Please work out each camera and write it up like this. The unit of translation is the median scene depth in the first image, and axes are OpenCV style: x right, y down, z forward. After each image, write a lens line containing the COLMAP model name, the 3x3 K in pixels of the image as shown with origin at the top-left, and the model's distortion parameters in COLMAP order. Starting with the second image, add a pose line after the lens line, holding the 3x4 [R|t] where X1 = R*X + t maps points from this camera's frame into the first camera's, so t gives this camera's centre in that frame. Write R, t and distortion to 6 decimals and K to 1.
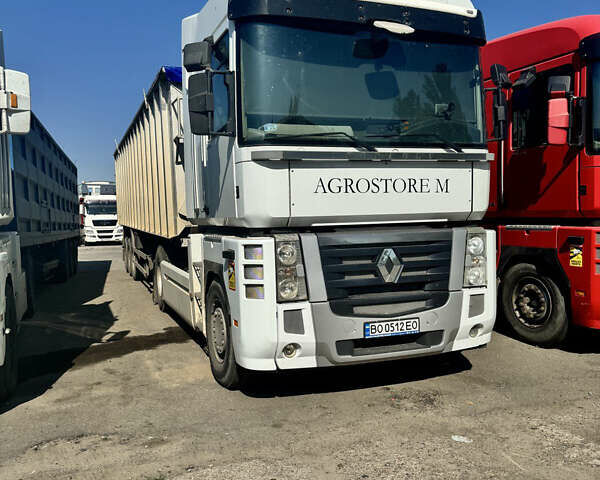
lens RADIAL K [[565.3, 0, 296.3], [0, 565.3, 240.9], [0, 0, 1]] dist [0.061891, 0.000000]
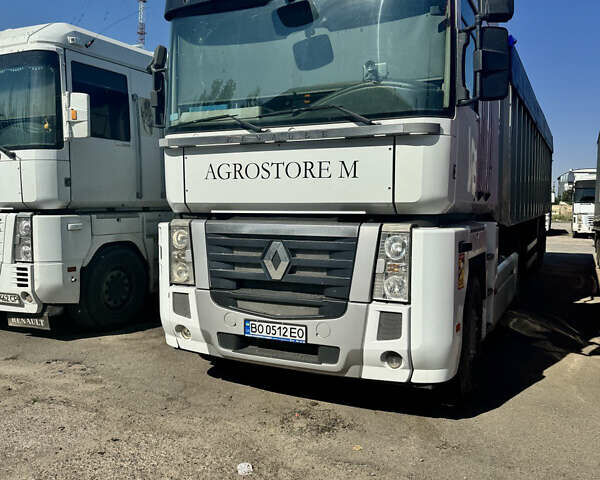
lens RADIAL K [[565.3, 0, 296.5], [0, 565.3, 241.9], [0, 0, 1]] dist [0.061891, 0.000000]
pose [[0.672904, 0.073326, -0.736086, 0.839303], [-0.057883, 0.997243, 0.046428, -0.029045], [0.737462, 0.011365, 0.675293, 0.427900]]
